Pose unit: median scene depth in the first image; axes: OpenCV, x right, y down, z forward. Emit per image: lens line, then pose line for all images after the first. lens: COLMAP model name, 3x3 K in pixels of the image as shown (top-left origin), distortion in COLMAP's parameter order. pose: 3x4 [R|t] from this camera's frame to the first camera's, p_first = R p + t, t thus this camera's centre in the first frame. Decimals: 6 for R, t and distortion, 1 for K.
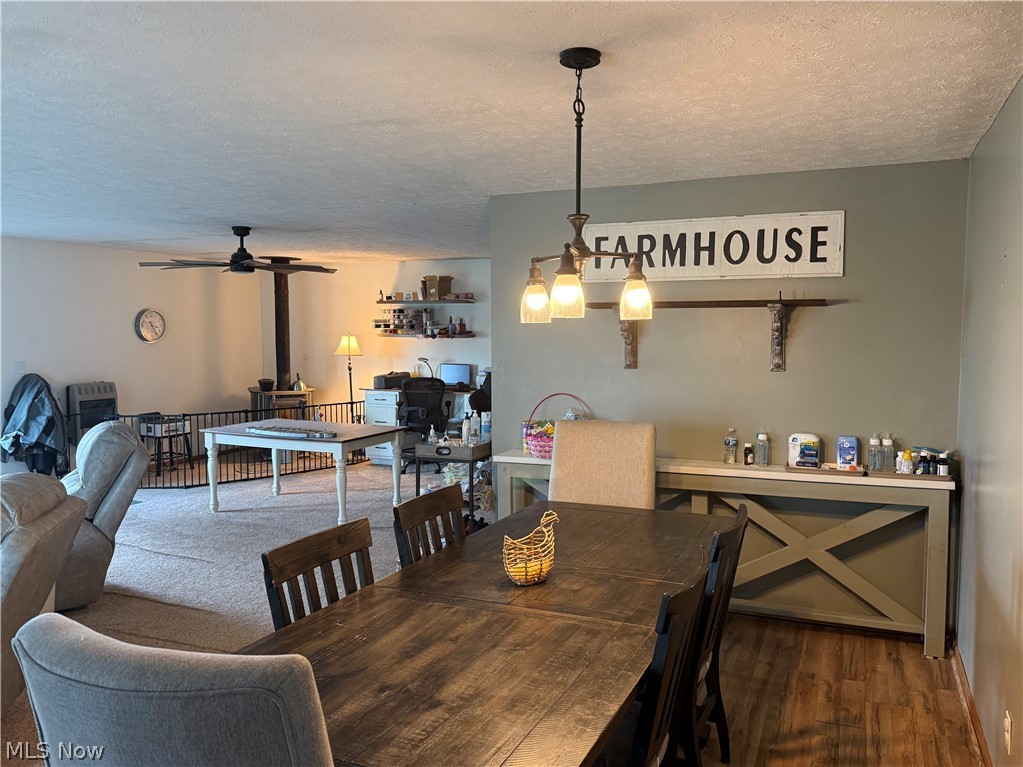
lens RADIAL K [[742.8, 0, 559.8], [0, 742.8, 387.6], [0, 0, 1]] dist [-0.030313, -0.006940]
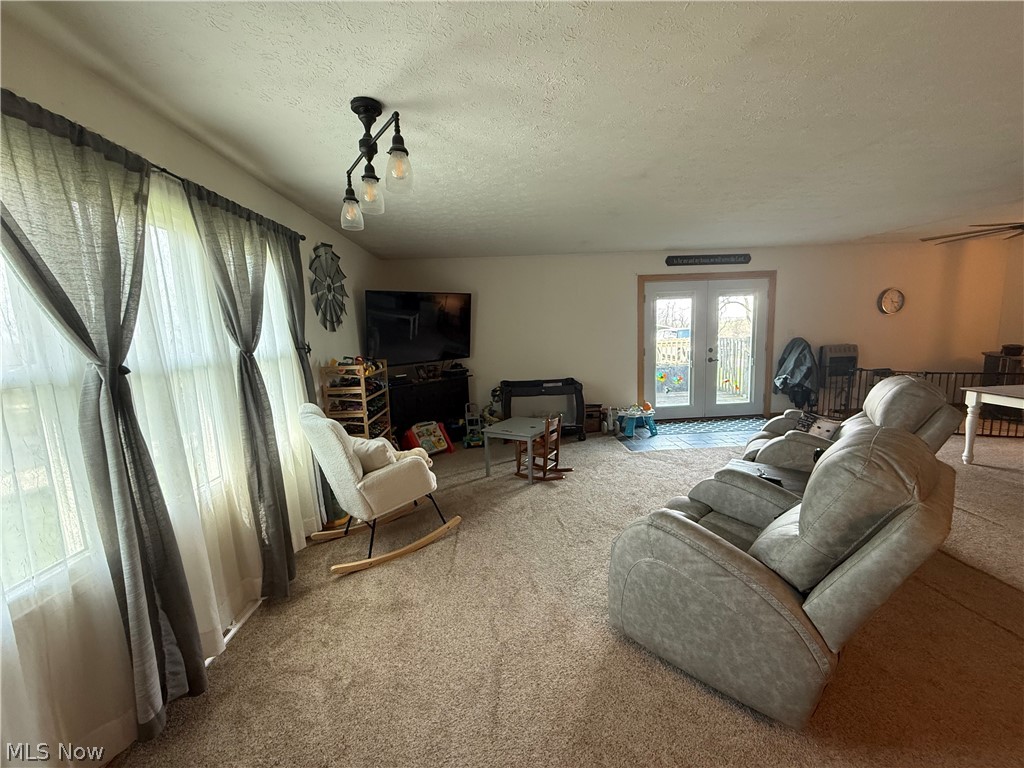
lens RADIAL K [[408.6, 0, 515.6], [0, 408.6, 387.4], [0, 0, 1]] dist [0.000424, -0.000159]
pose [[0.390201, 0.110393, -0.914088, -0.141642], [-0.027067, 0.993733, 0.108457, 0.006230], [0.920332, -0.017579, 0.390744, 0.109229]]
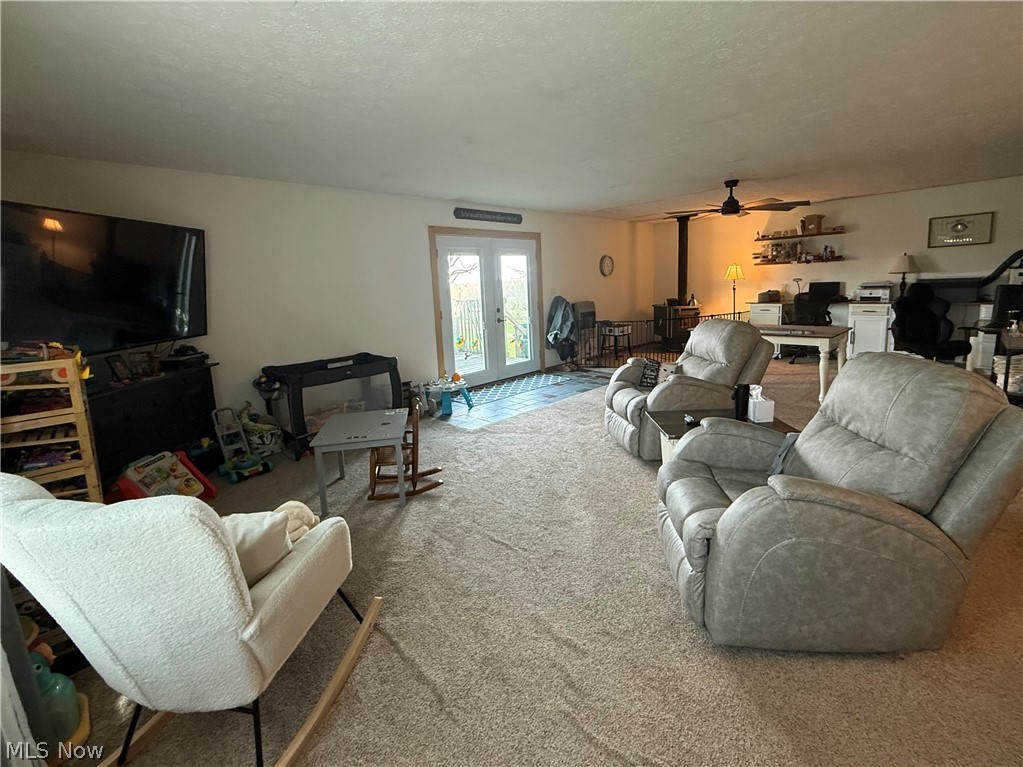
lens RADIAL K [[442.7, 0, 514.9], [0, 442.7, 350.4], [0, 0, 1]] dist [0.001454, -0.001125]
pose [[0.895780, 0.020557, -0.444022, -0.308566], [0.017698, 0.996488, 0.081839, 0.016349], [0.444145, -0.081168, 0.892271, 0.044607]]
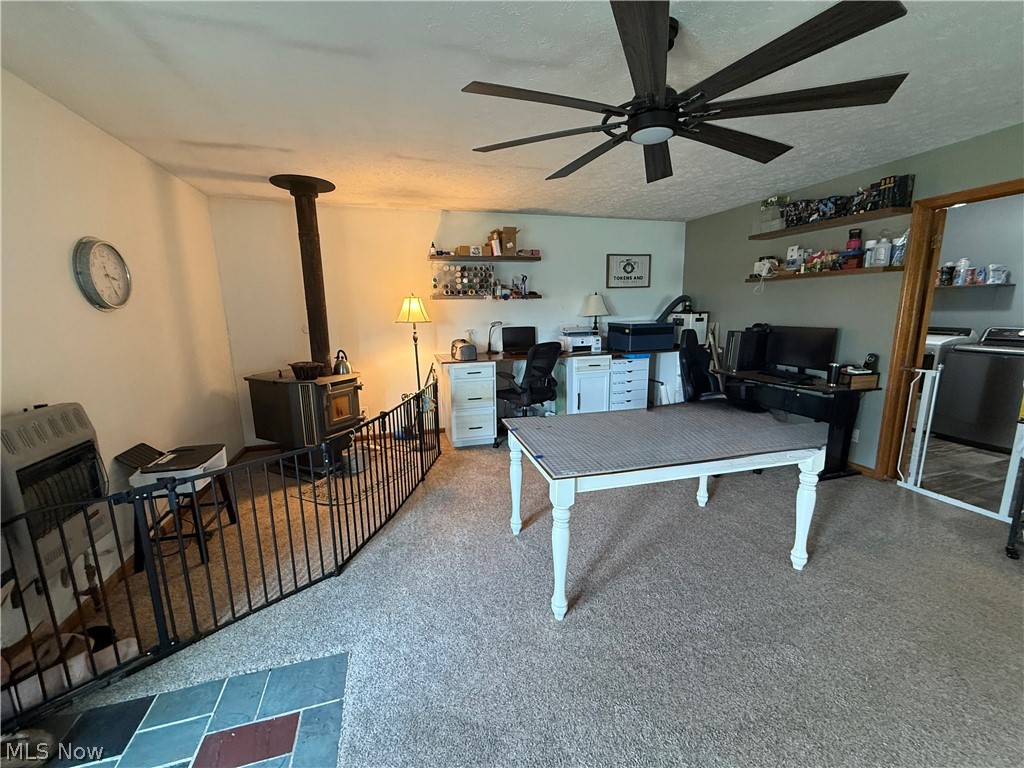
lens RADIAL K [[408.6, 0, 507.7], [0, 408.6, 388.0], [0, 0, 1]] dist [0.000424, -0.000159]
pose [[0.809772, -0.134635, 0.571090, -0.508599], [0.066711, 0.988132, 0.138361, -0.030834], [-0.582940, -0.073943, 0.809143, 0.630686]]
